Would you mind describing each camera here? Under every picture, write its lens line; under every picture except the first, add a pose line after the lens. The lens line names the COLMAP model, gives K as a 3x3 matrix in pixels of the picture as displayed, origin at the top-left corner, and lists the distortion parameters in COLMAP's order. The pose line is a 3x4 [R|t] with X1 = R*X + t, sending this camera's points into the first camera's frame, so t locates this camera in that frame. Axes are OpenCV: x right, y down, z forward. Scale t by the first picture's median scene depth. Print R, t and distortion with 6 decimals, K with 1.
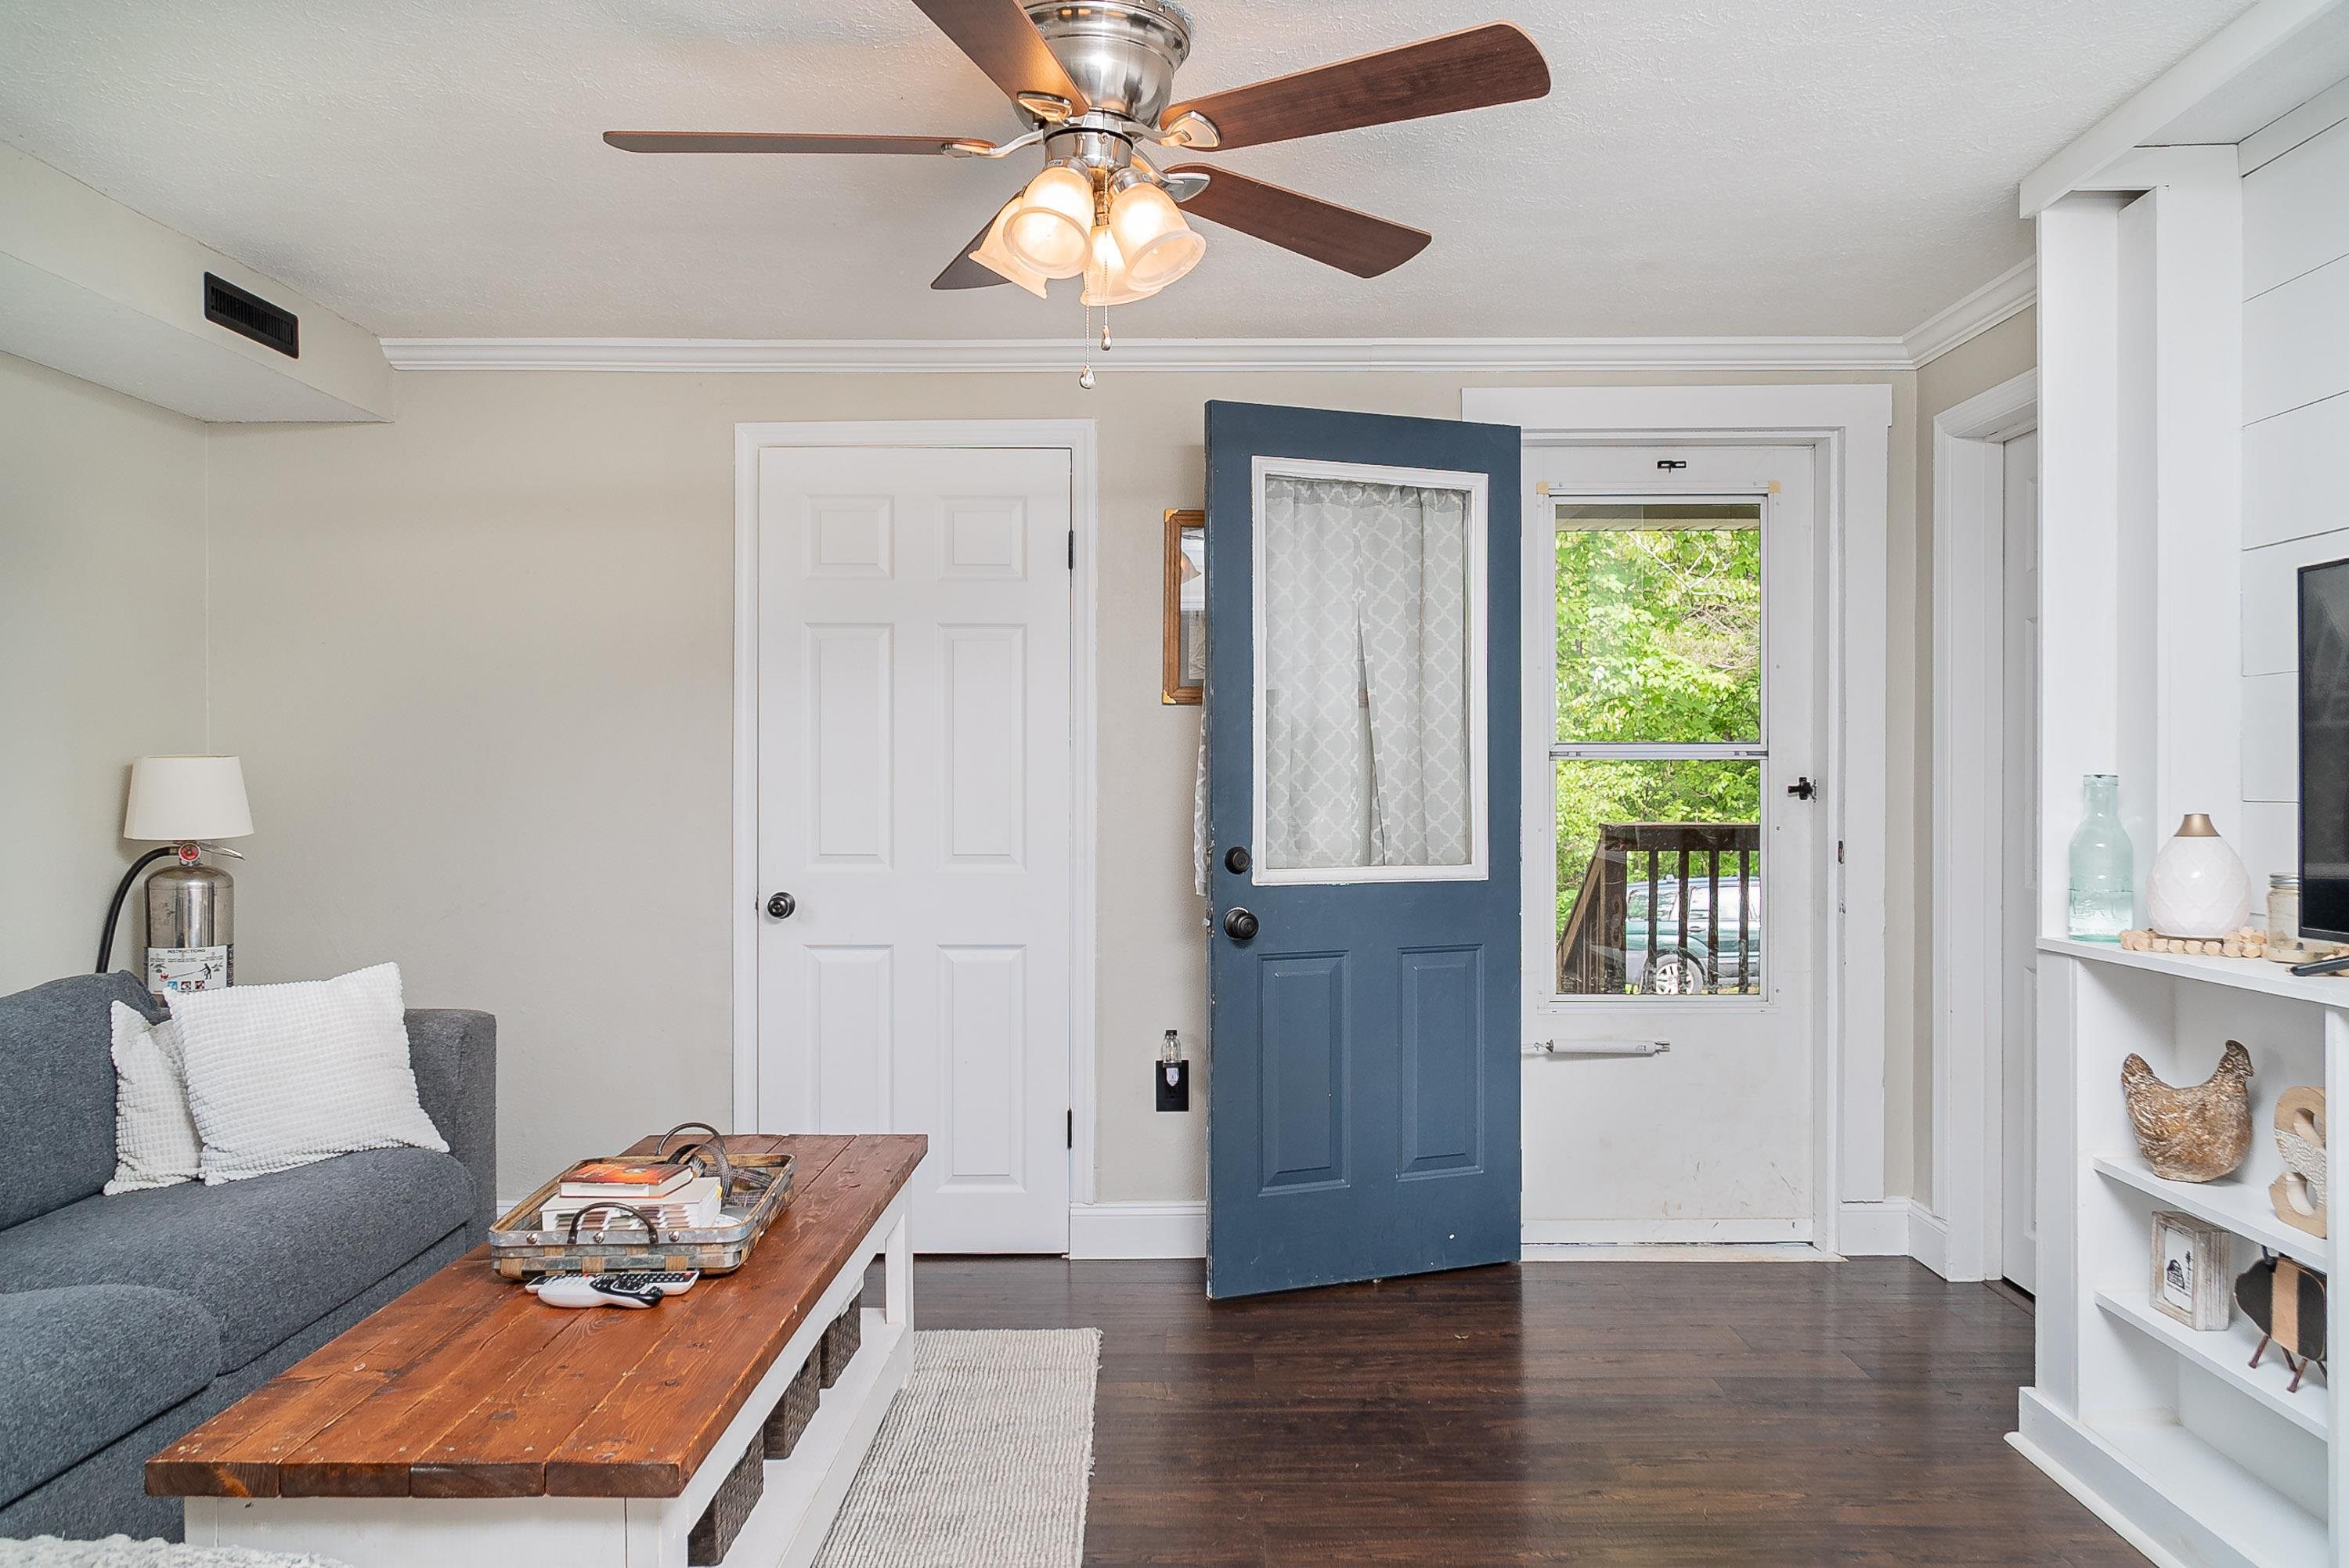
lens RADIAL K [[1639.9, 0, 1184.1], [0, 1639.9, 784.6], [0, 0, 1]] dist [-0.016181, 0.006200]
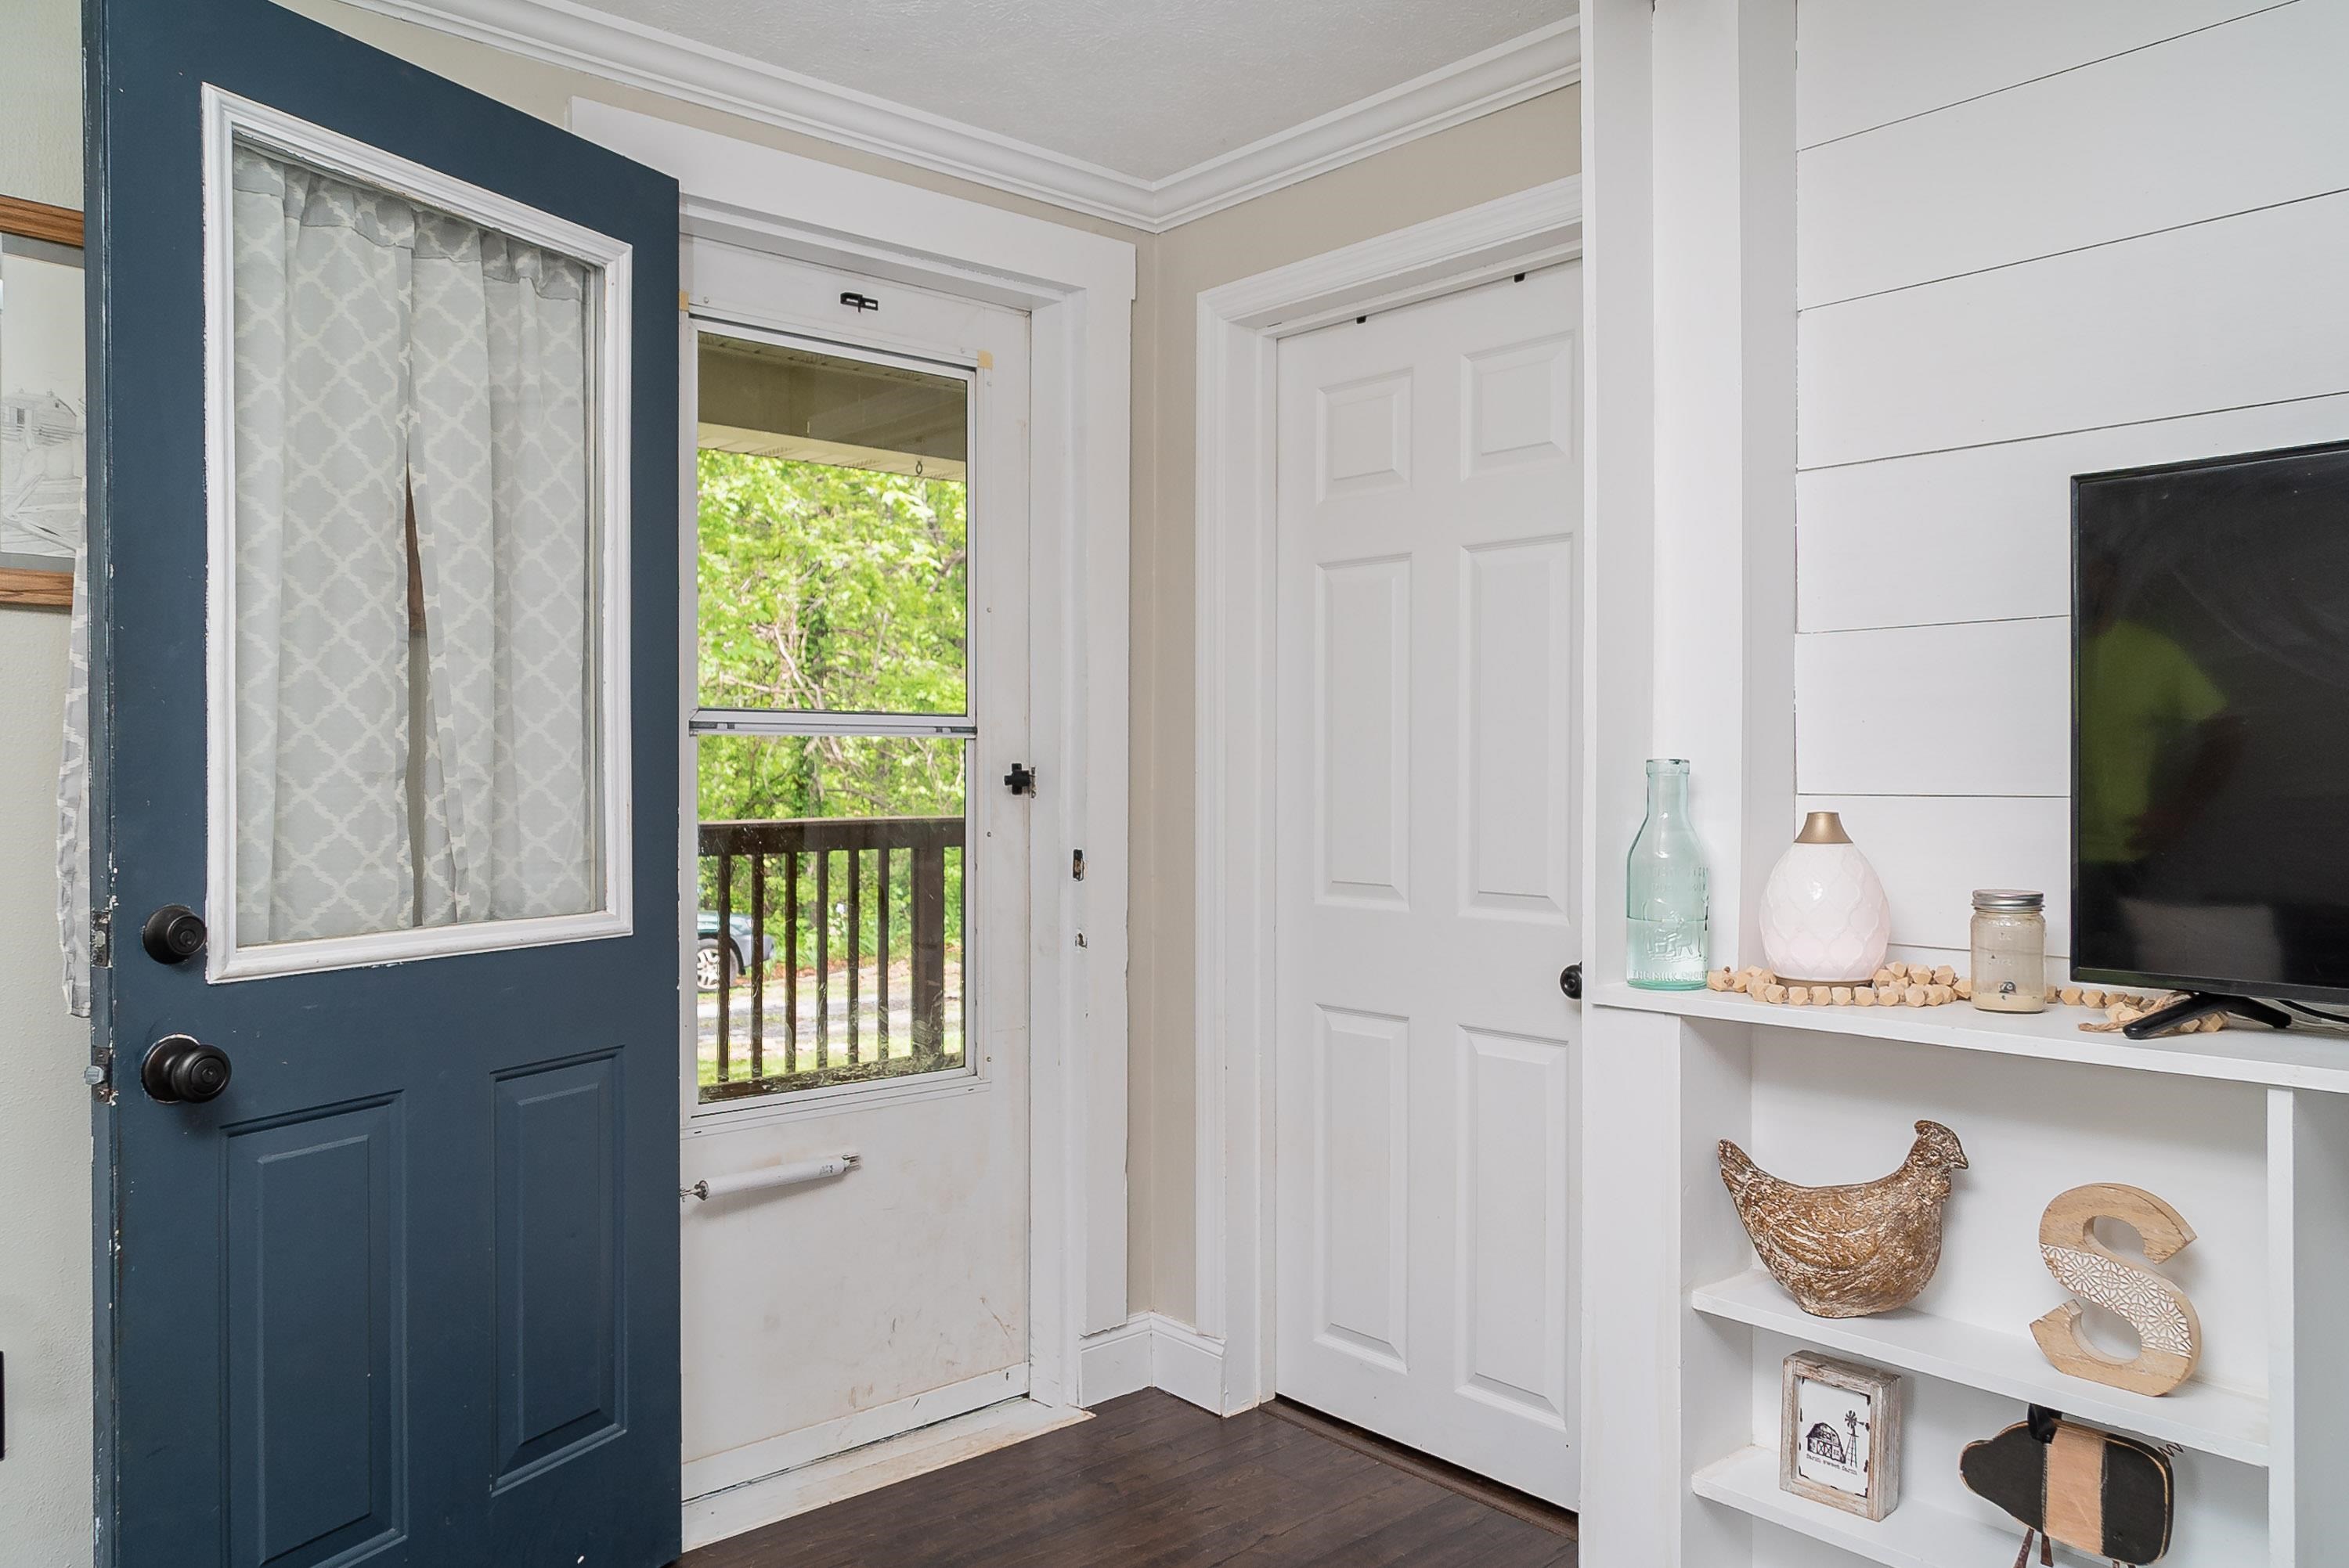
lens RADIAL K [[1639.9, 0, 1184.1], [0, 1639.9, 784.6], [0, 0, 1]] dist [-0.016181, 0.006200]
pose [[0.739684, -0.004611, 0.672939, -0.067968], [0.000182, 0.999978, 0.006653, 0.000130], [-0.672955, -0.004799, 0.739668, 0.463558]]
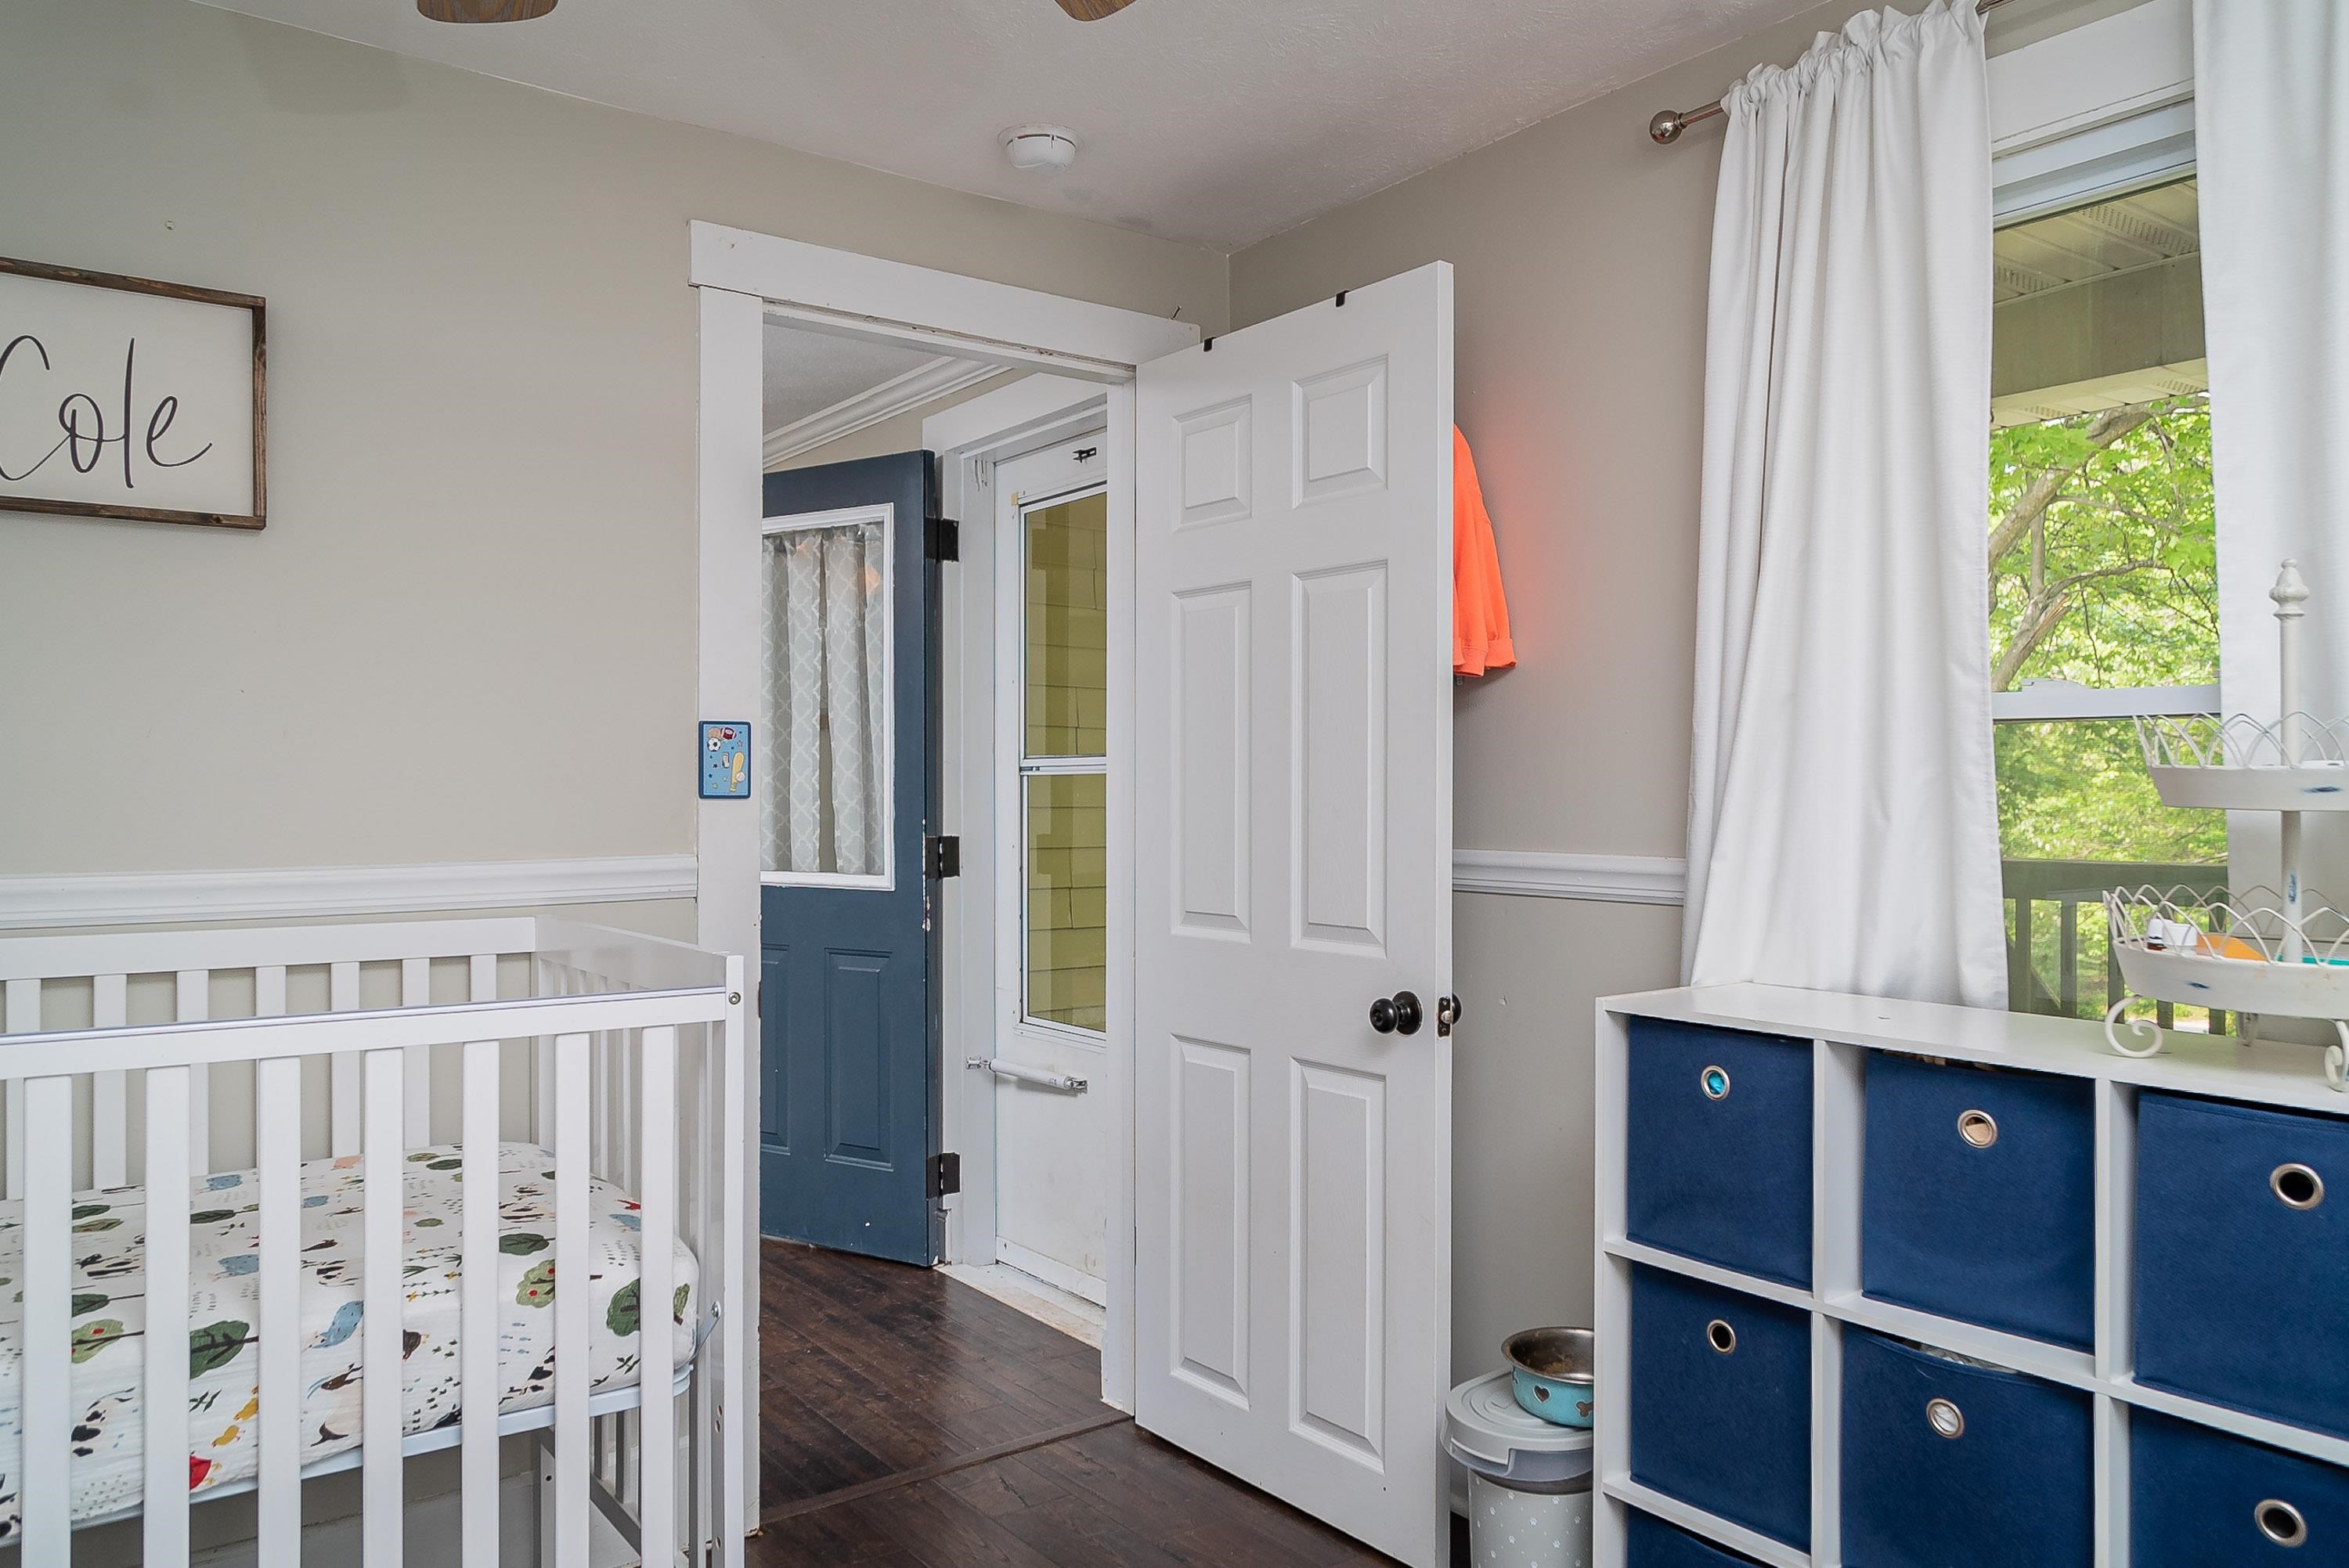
lens RADIAL K [[1639.9, 0, 1184.1], [0, 1639.9, 784.6], [0, 0, 1]] dist [-0.016181, 0.006200]
pose [[0.605077, -0.007303, -0.796133, 1.209874], [-0.003998, 0.999917, -0.012211, 0.002952], [0.796157, 0.010571, 0.604998, 0.552529]]
